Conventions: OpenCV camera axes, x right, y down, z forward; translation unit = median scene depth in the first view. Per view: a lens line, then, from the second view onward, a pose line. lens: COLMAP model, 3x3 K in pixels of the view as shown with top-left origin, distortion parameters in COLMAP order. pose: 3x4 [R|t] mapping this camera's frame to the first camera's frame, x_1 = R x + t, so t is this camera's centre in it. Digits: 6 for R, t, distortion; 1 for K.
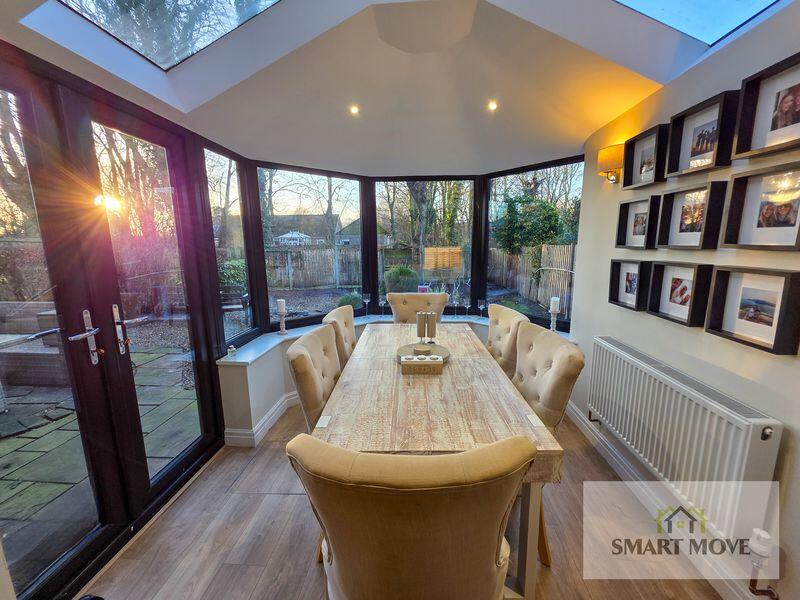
lens RADIAL K [[322.0, 0, 405.8], [0, 322.0, 299.4], [0, 0, 1]] dist [0.000926, 0.000045]
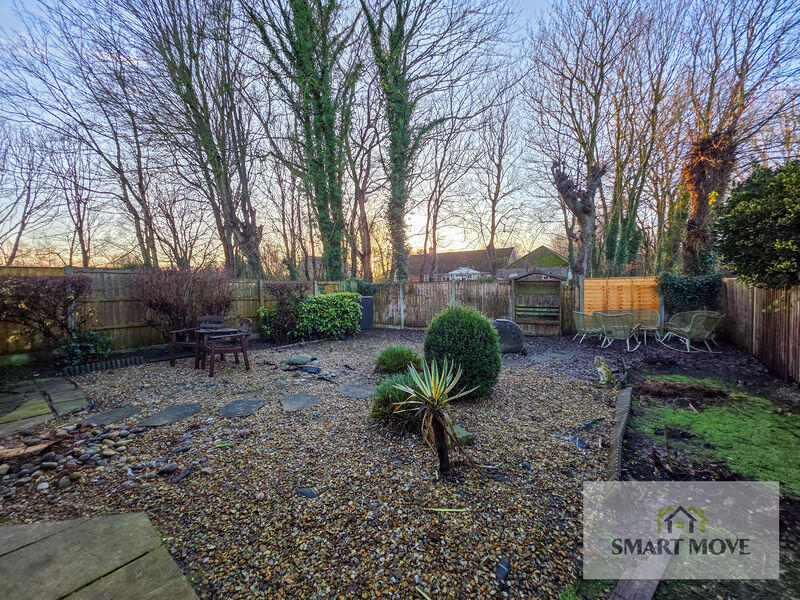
lens RADIAL K [[322.0, 0, 403.0], [0, 322.0, 296.3], [0, 0, 1]] dist [0.000926, 0.000045]
pose [[0.832705, 0.016743, -0.553464, 0.113189], [-0.085101, 0.991537, -0.098043, -0.029219], [0.547138, 0.128741, 0.827082, 0.251027]]
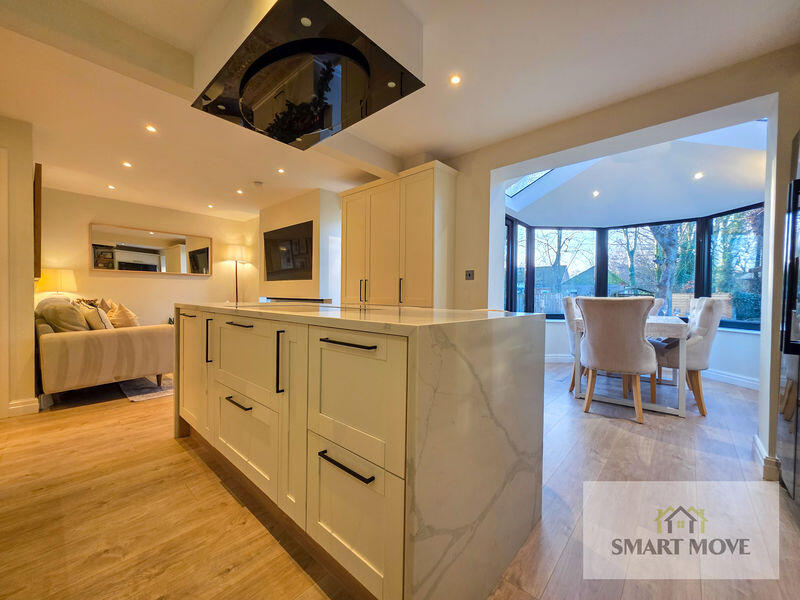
lens RADIAL K [[322.0, 0, 403.1], [0, 322.0, 299.8], [0, 0, 1]] dist [0.000926, 0.000045]
pose [[0.788934, 0.027927, -0.613842, 0.018342], [-0.126440, 0.984967, -0.117695, 0.056531], [0.601328, 0.170468, 0.780606, -0.155531]]
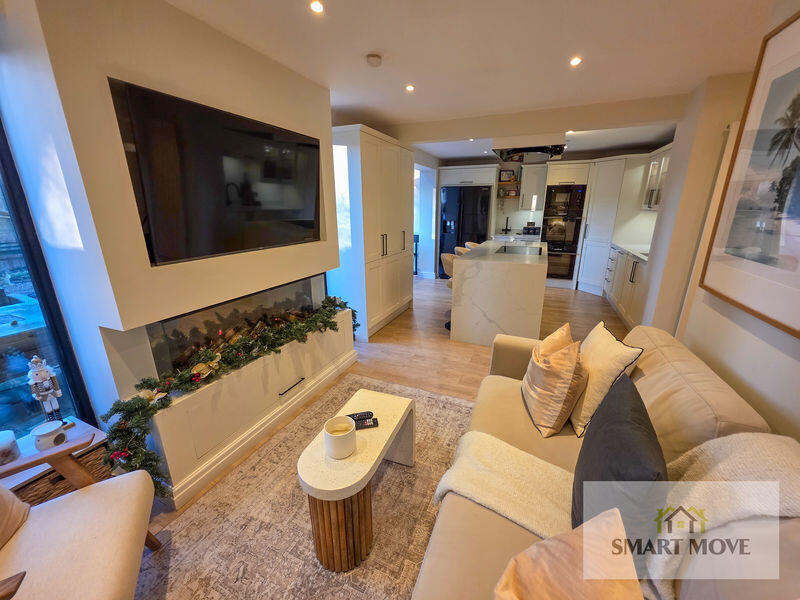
lens RADIAL K [[322.0, 0, 404.4], [0, 322.0, 299.3], [0, 0, 1]] dist [0.000926, 0.000045]
pose [[0.322895, -0.253298, 0.911910, -0.367379], [0.162626, 0.964039, 0.210194, 0.017652], [-0.932358, 0.080430, 0.352476, -0.090703]]
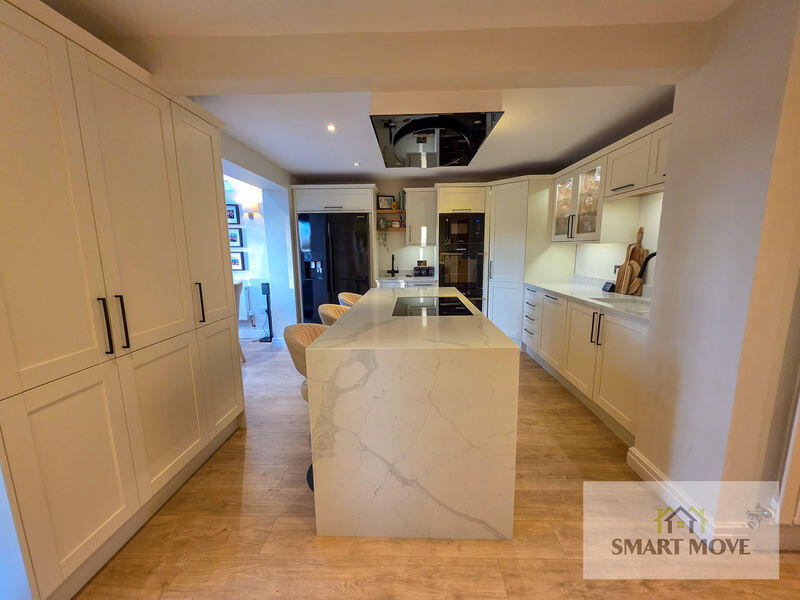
lens RADIAL K [[322.0, 0, 401.3], [0, 322.0, 300.6], [0, 0, 1]] dist [0.000926, 0.000045]
pose [[-0.034318, -0.147842, 0.988415, -0.234072], [0.185689, 0.970834, 0.151660, 0.021538], [-0.982009, 0.188743, -0.005865, -0.074442]]
